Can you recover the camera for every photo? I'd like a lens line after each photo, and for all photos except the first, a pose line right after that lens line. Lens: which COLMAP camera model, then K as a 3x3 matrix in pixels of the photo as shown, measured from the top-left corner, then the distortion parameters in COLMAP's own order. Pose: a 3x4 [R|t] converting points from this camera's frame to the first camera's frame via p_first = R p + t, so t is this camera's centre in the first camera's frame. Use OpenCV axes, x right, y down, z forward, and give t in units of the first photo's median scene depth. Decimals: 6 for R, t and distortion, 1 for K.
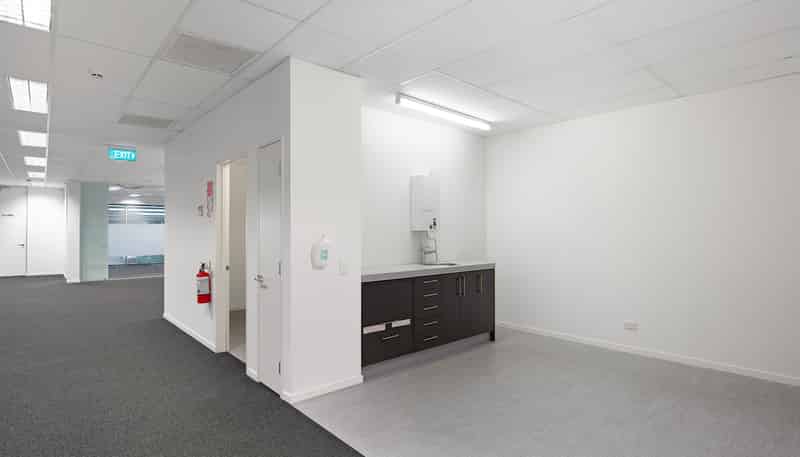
lens RADIAL K [[411.8, 0, 383.6], [0, 411.8, 226.1], [0, 0, 1]] dist [-0.015755, -0.000670]
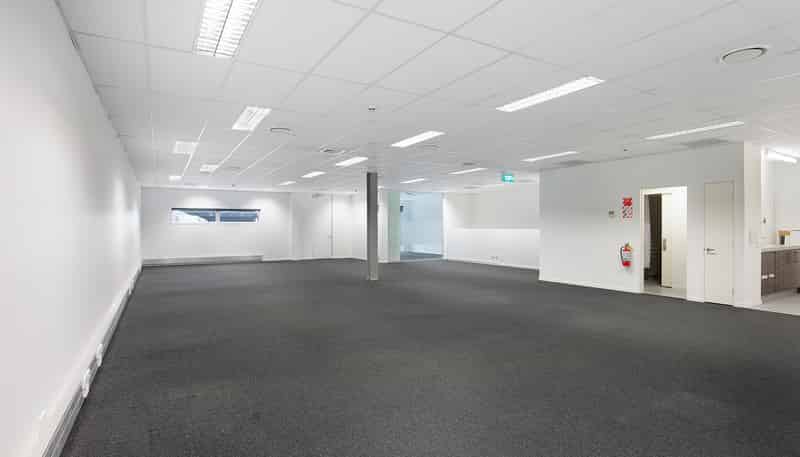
lens RADIAL K [[411.8, 0, 404.6], [0, 411.8, 226.2], [0, 0, 1]] dist [-0.015755, -0.000670]
pose [[0.982656, -0.003478, -0.185406, -0.675050], [0.006205, 0.999881, 0.014130, -0.012028], [0.185335, -0.015035, 0.982560, -0.595733]]
